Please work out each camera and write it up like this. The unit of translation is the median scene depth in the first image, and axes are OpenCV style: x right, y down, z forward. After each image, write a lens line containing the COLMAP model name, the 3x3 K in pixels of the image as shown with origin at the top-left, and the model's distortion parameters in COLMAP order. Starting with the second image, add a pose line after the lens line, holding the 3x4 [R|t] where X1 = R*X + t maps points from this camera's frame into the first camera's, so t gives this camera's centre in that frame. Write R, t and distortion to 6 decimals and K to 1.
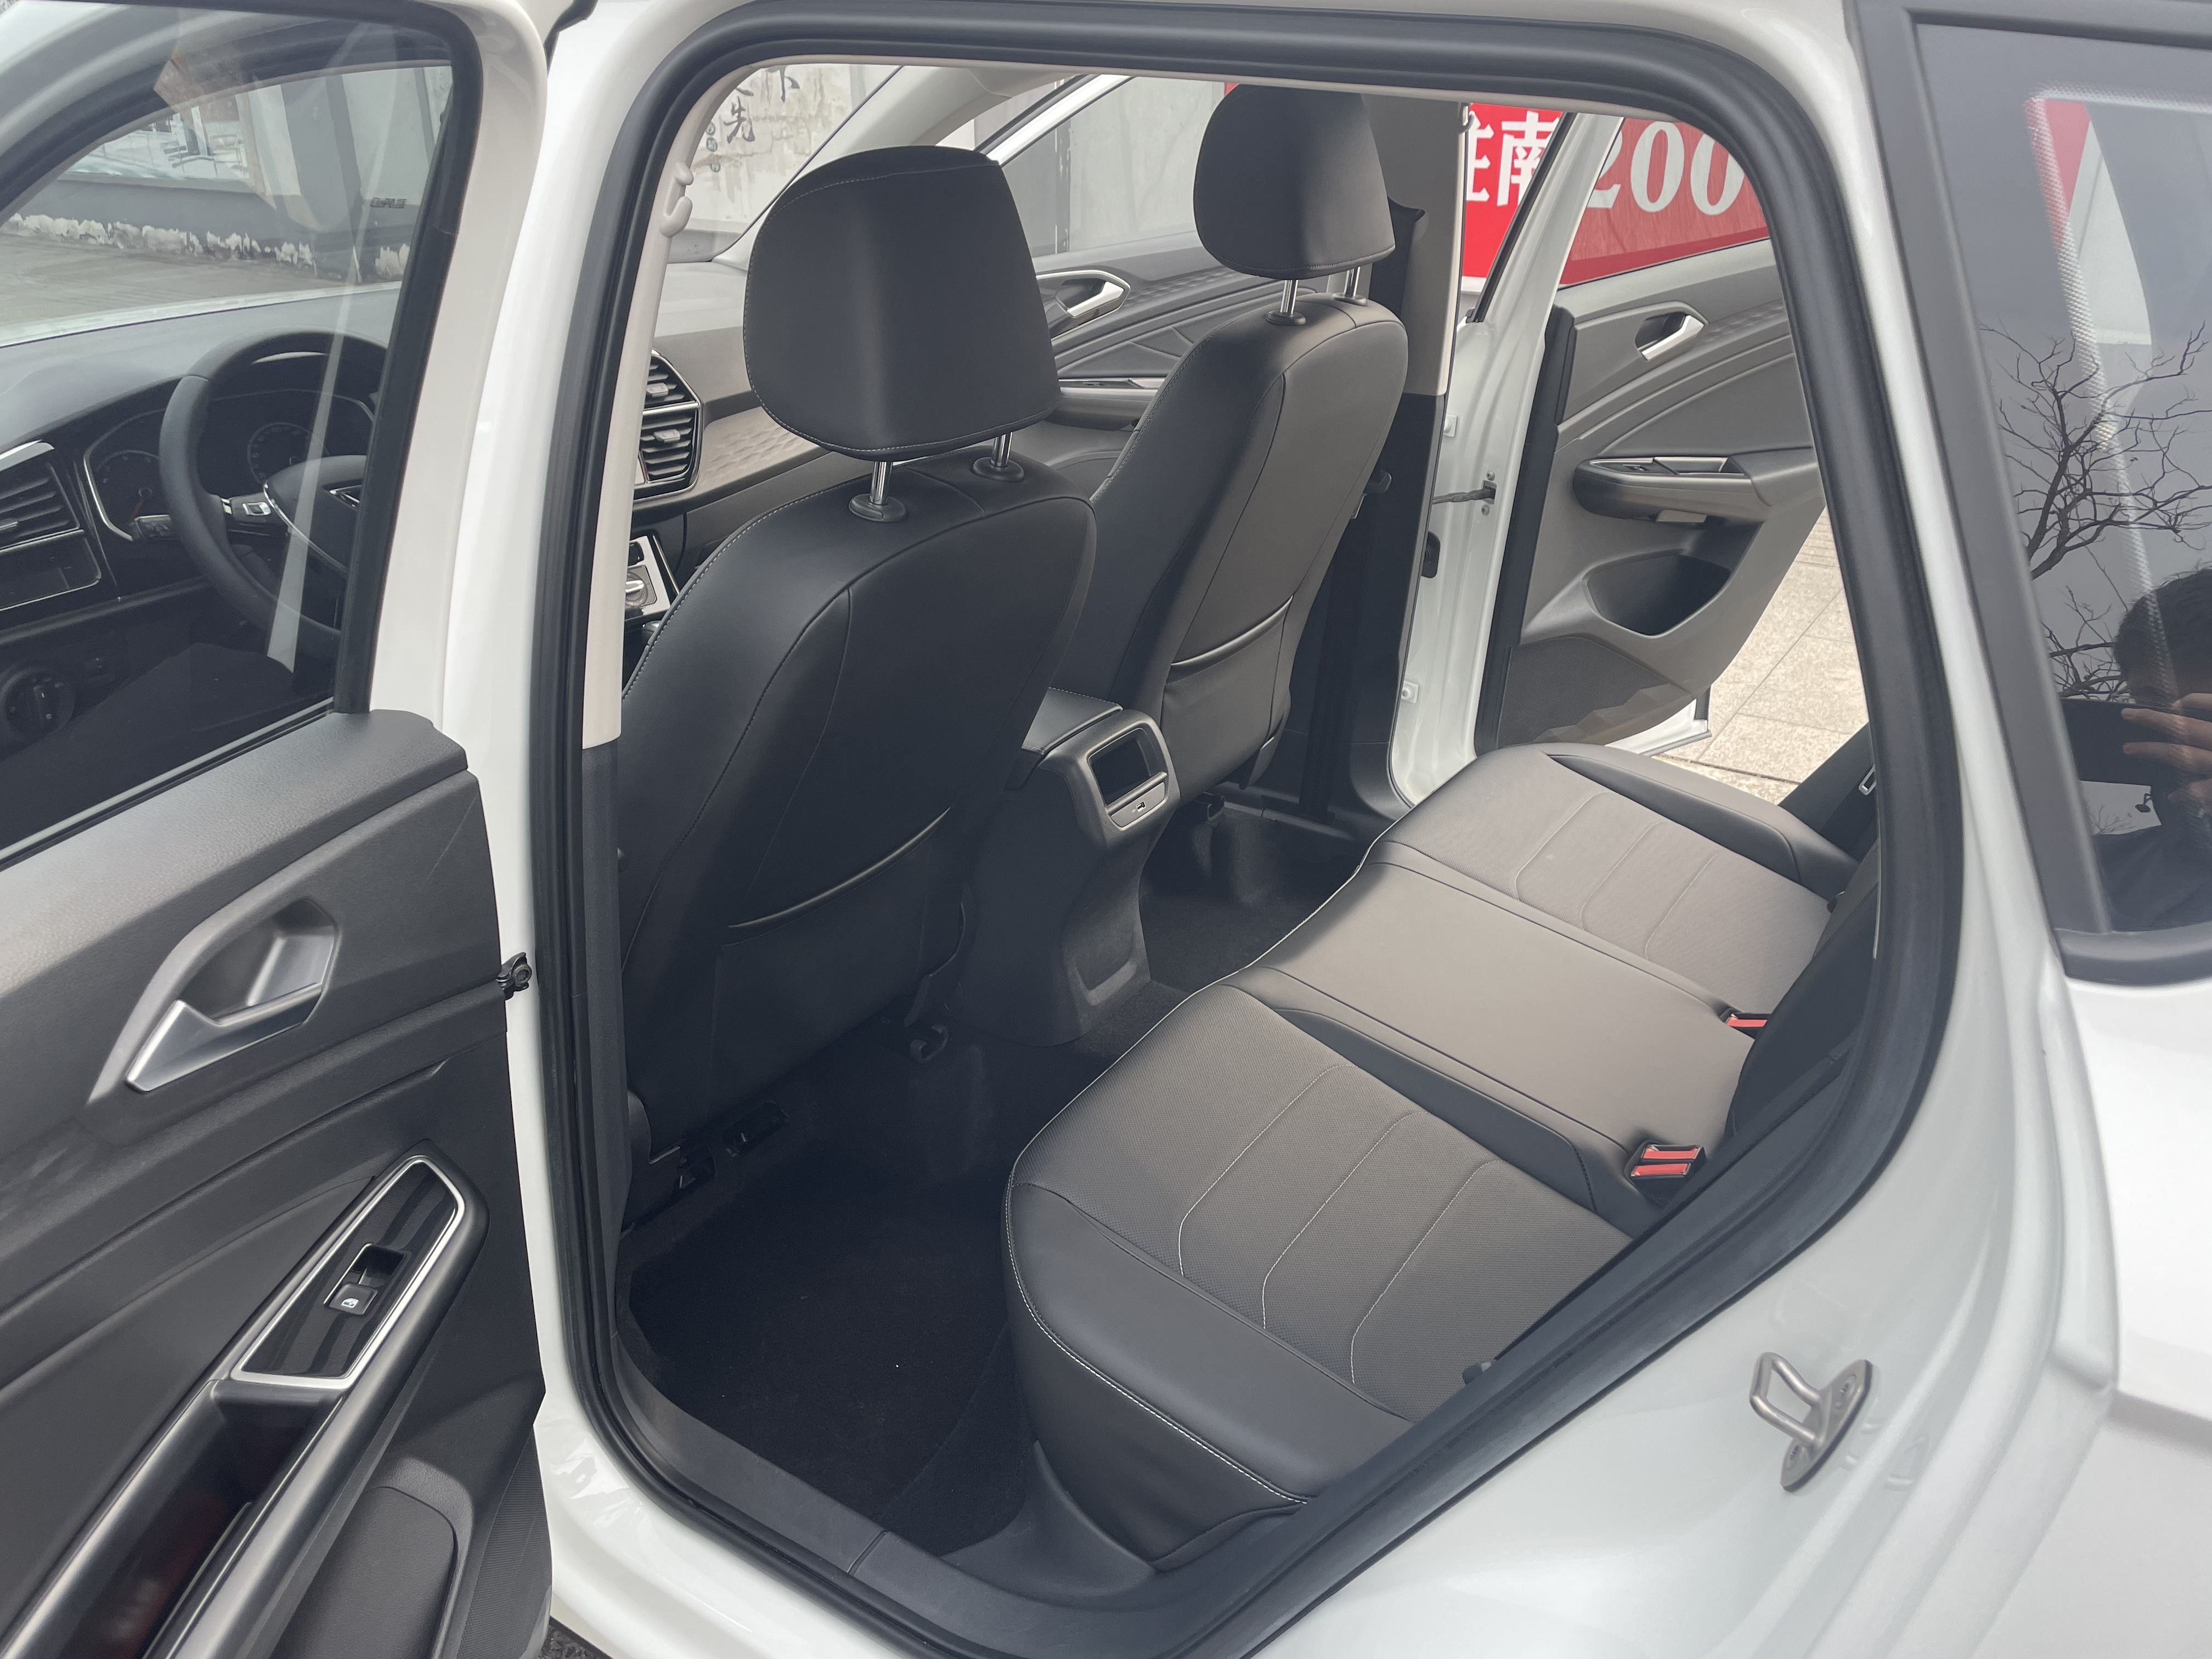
lens RADIAL K [[1709.6, 0, 1084.3], [0, 1709.6, 819.2], [0, 0, 1]] dist [0.005089, -0.002608]
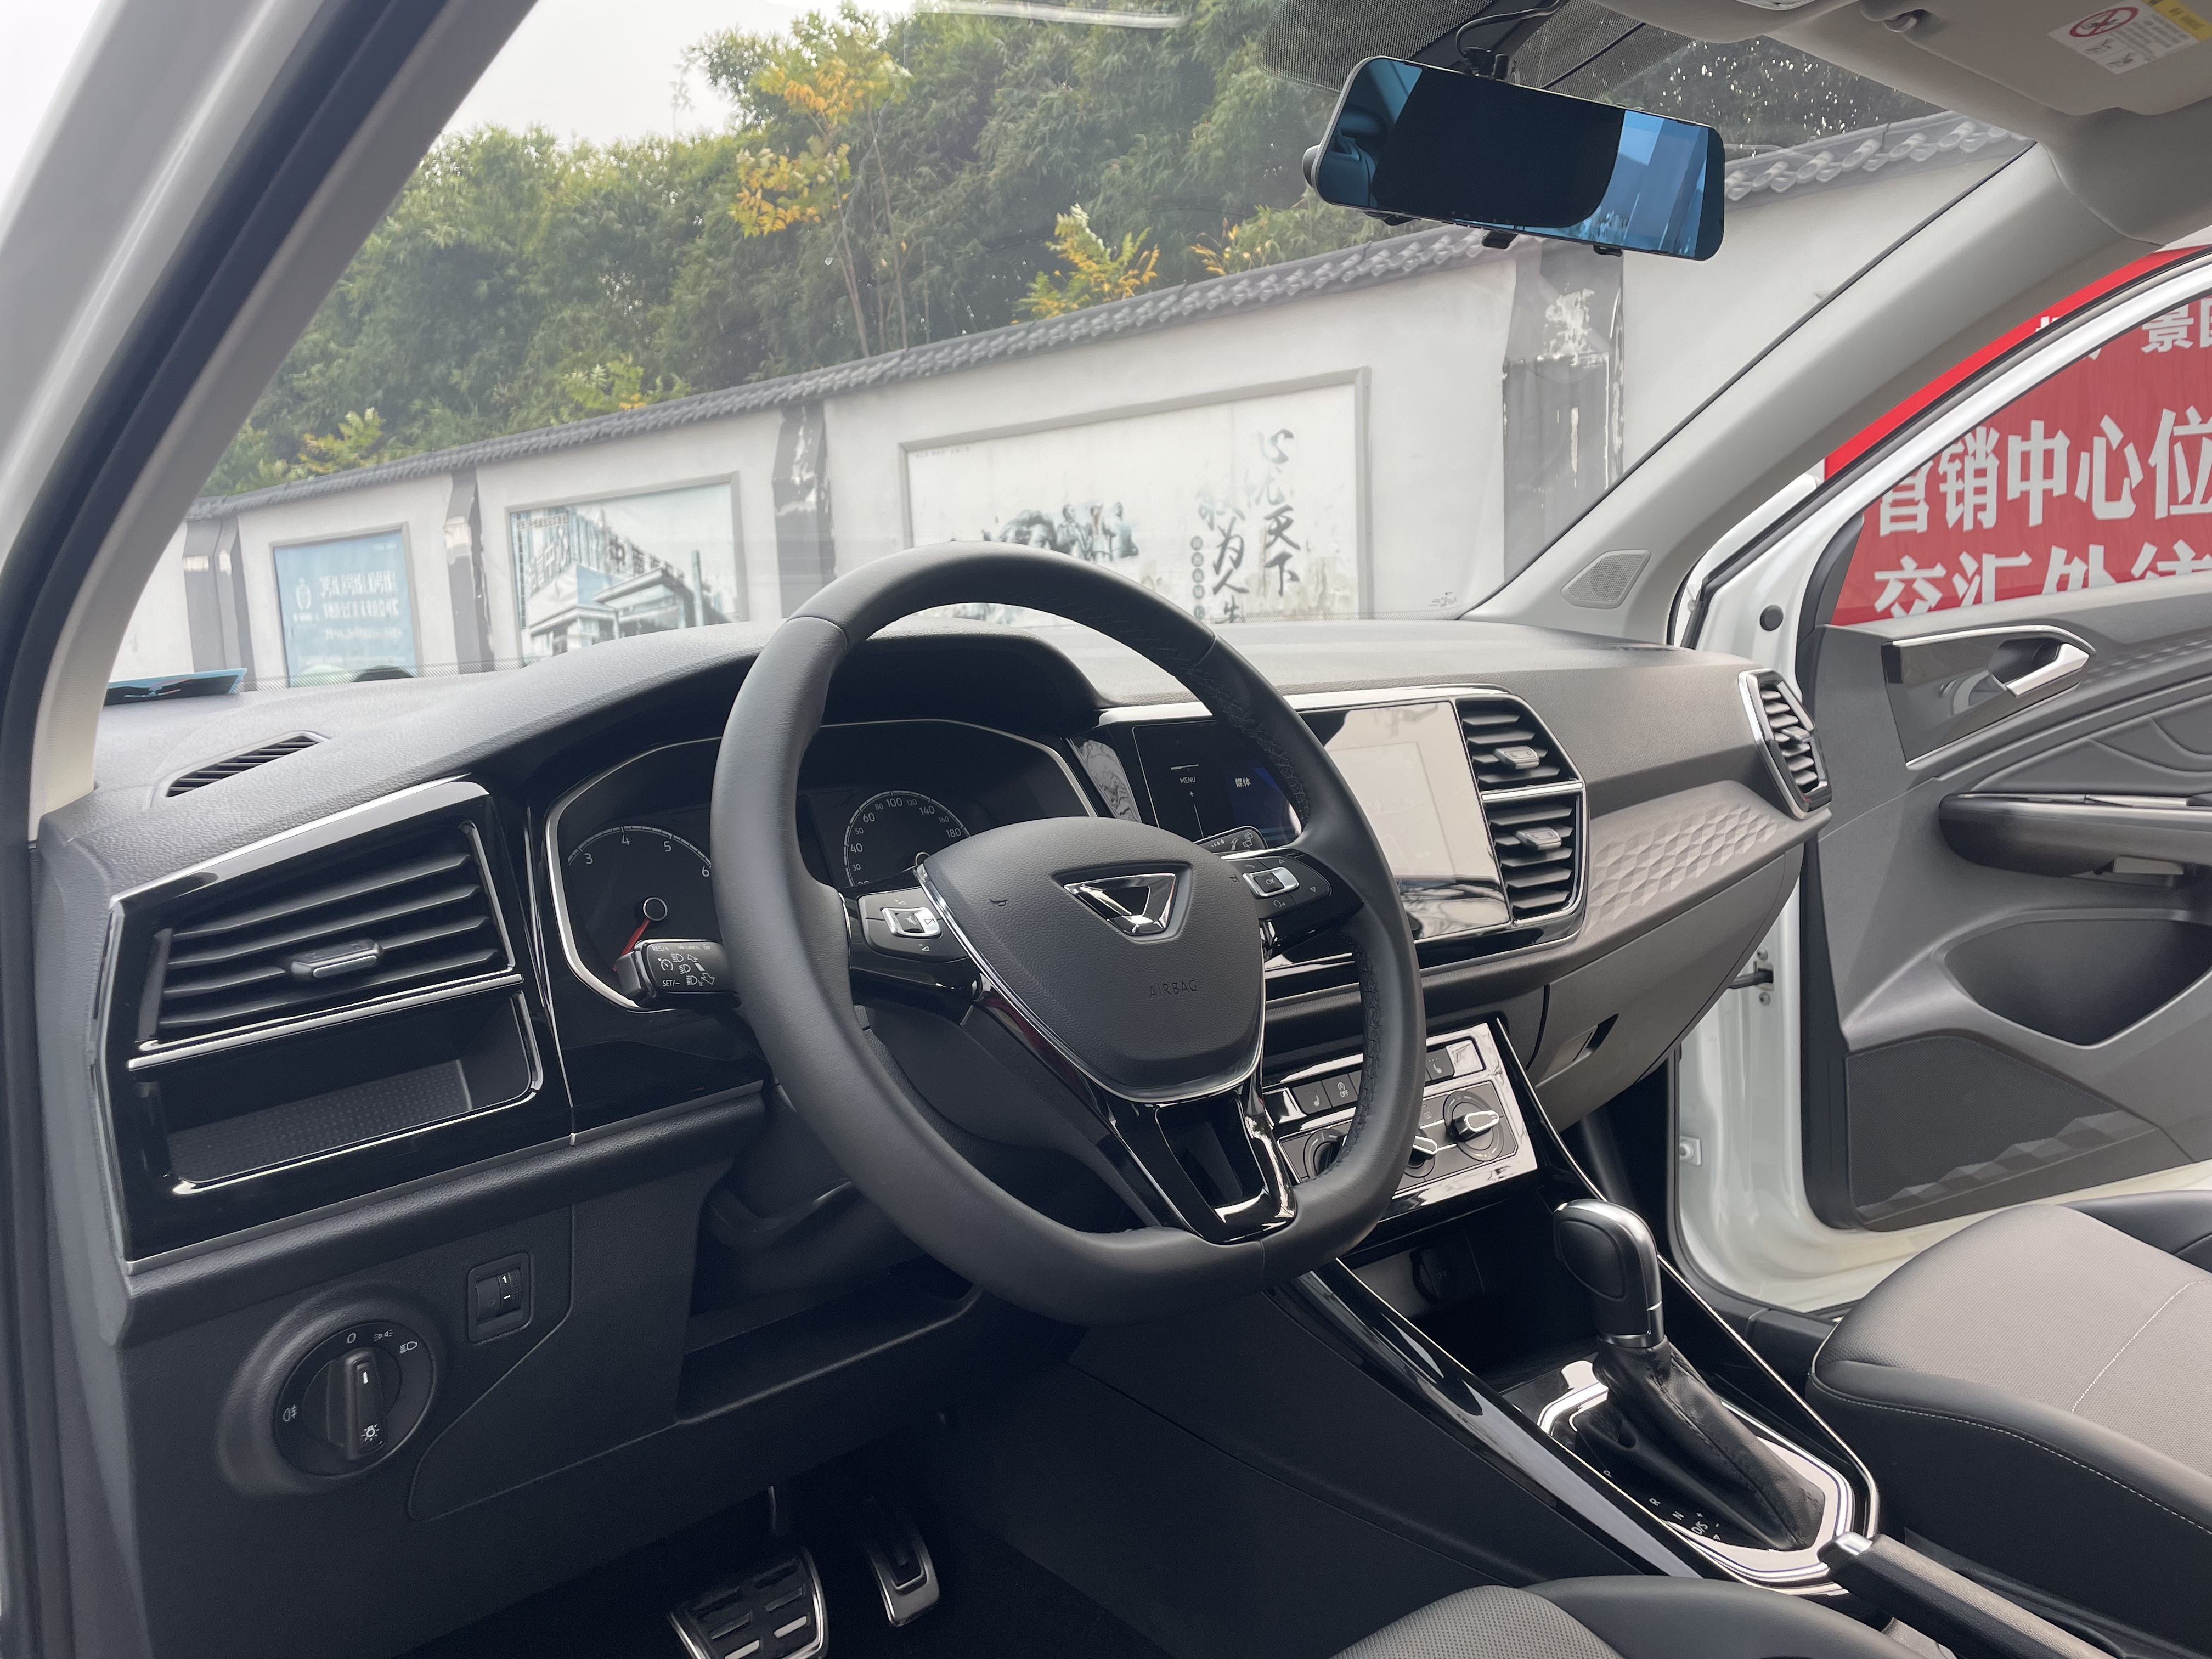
lens RADIAL K [[1679.5, 0, 1080.7], [0, 1679.5, 812.3], [0, 0, 1]] dist [0.096102, -0.134191]
pose [[0.975461, -0.019680, -0.219291, -0.218728], [-0.047881, 0.953198, -0.298531, -0.053924], [0.214903, 0.301705, 0.928865, 0.385513]]
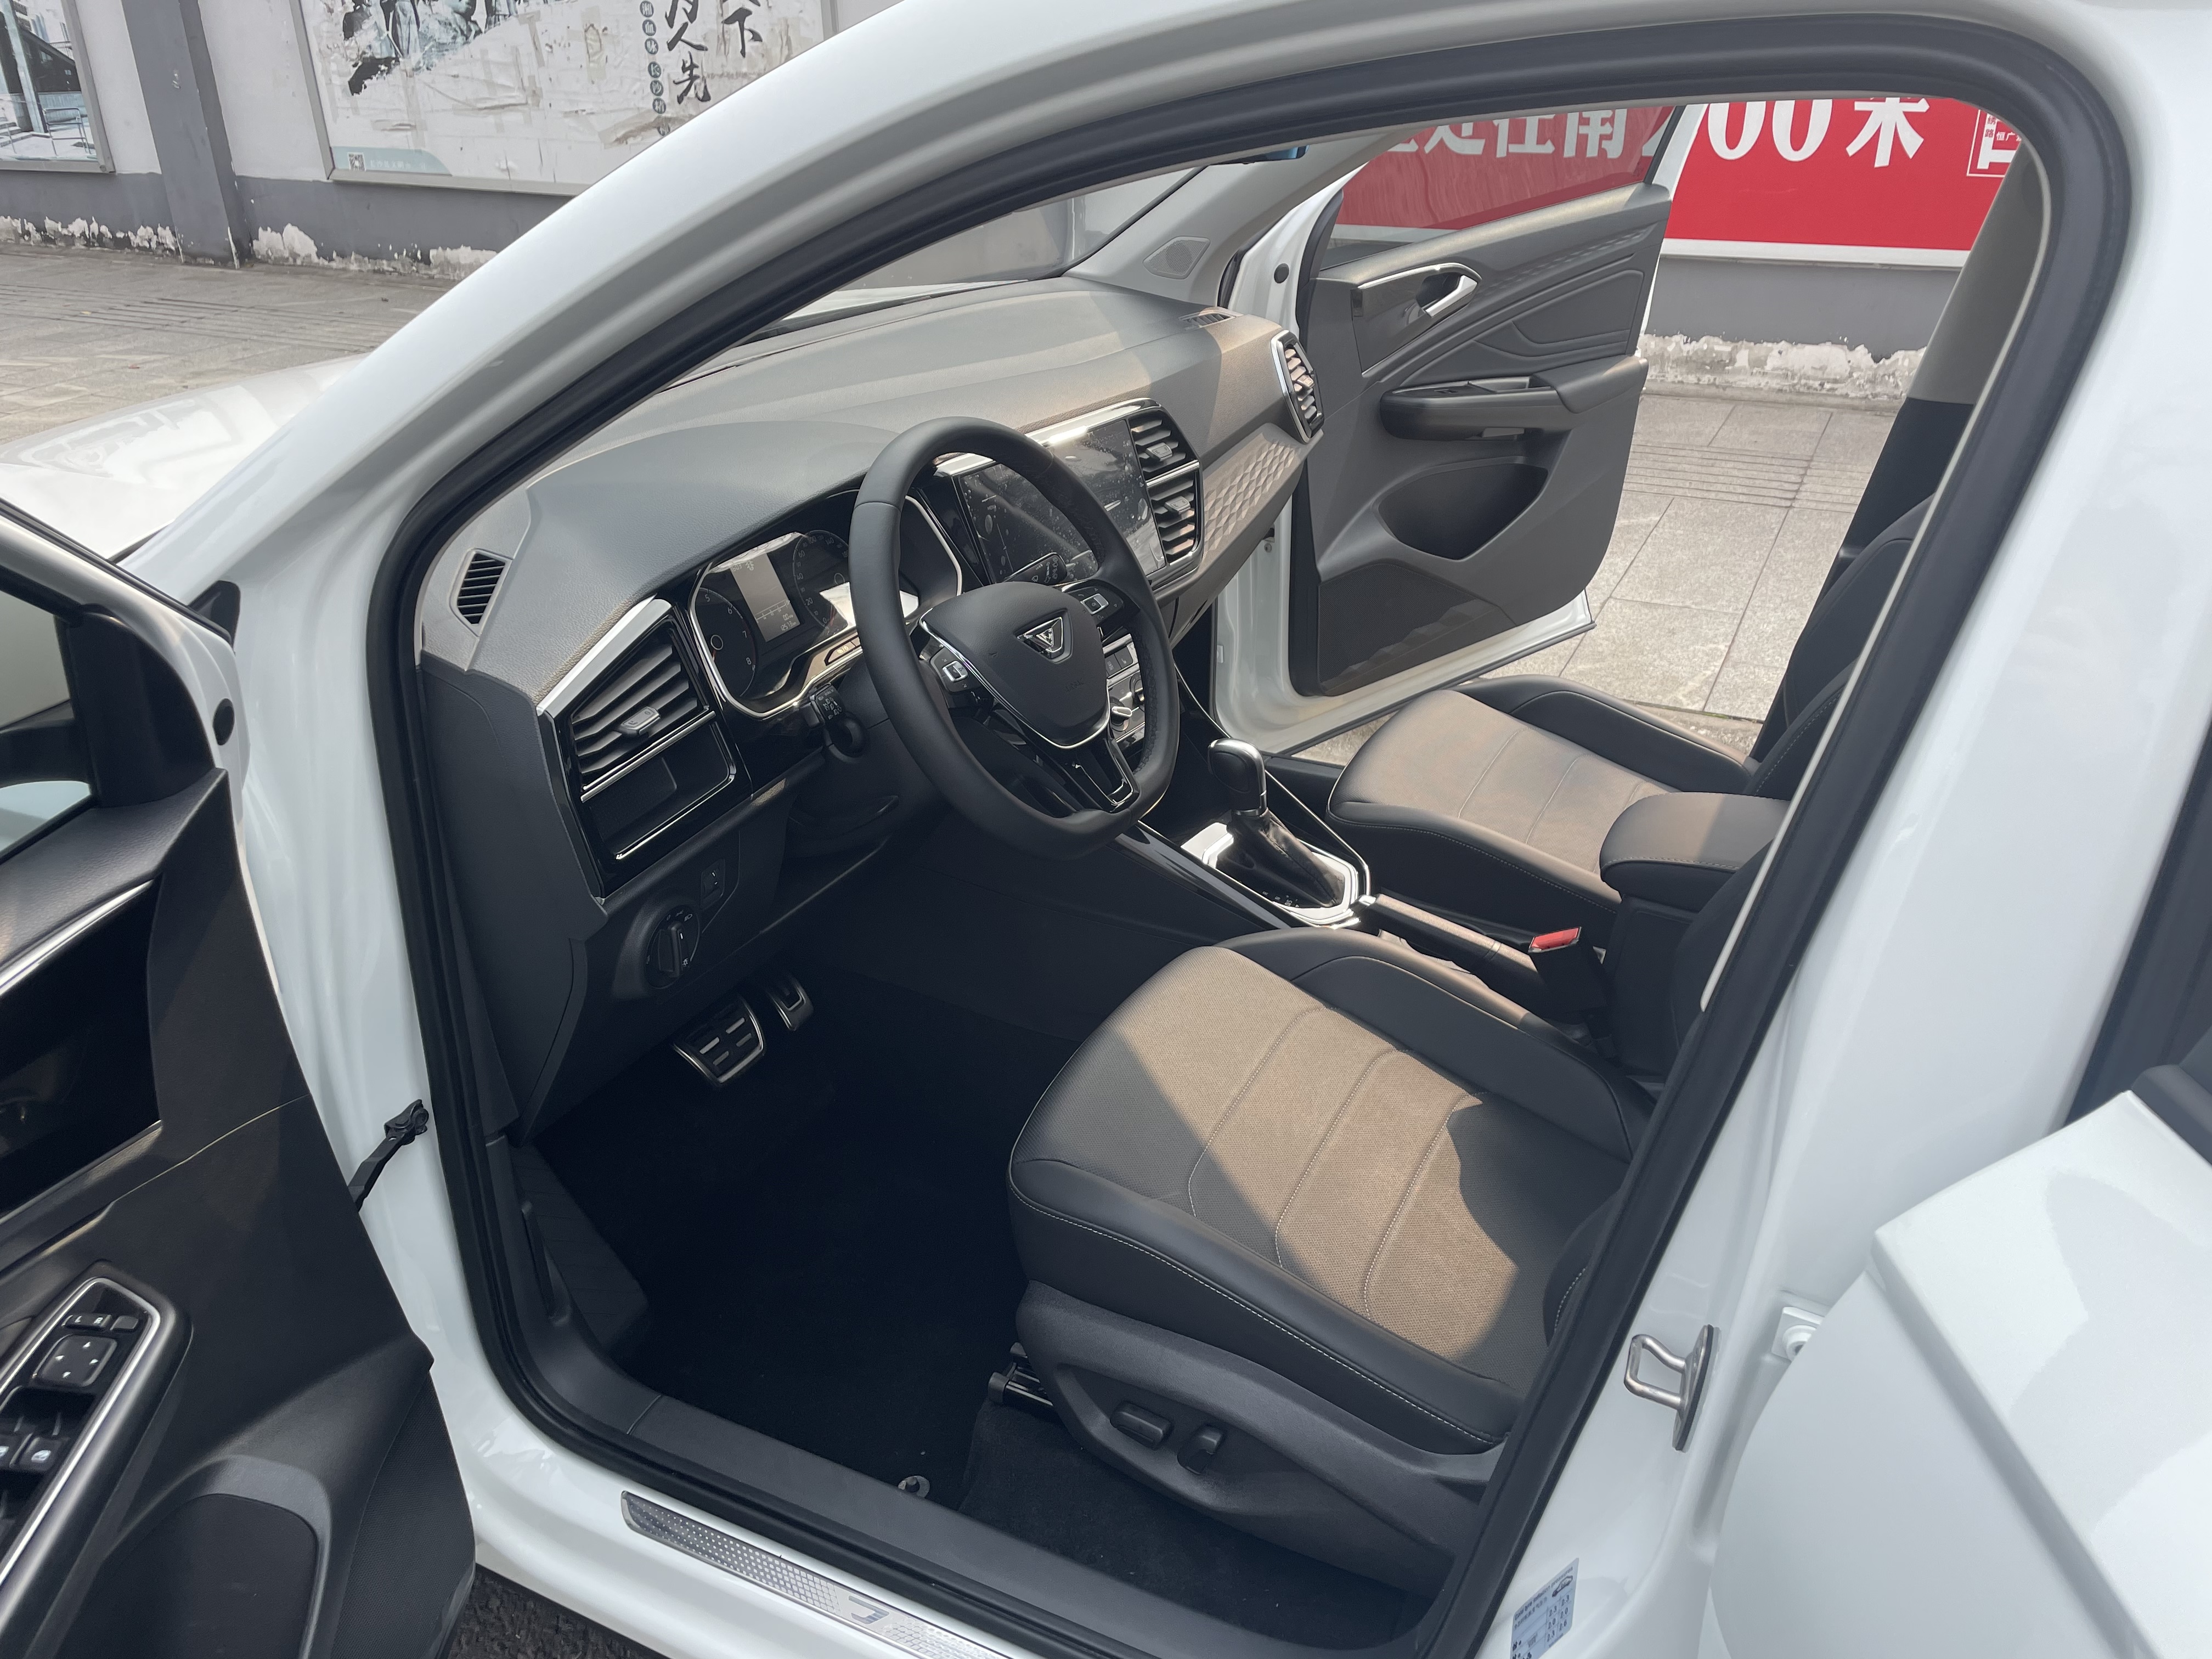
lens RADIAL K [[1683.4, 0, 1108.6], [0, 1683.4, 816.1], [0, 0, 1]] dist [0.091121, -0.128025]
pose [[0.990687, -0.074916, 0.113696, -0.312137], [0.071249, 0.996809, 0.035986, -0.085669], [-0.116029, -0.027550, 0.992864, 0.148985]]
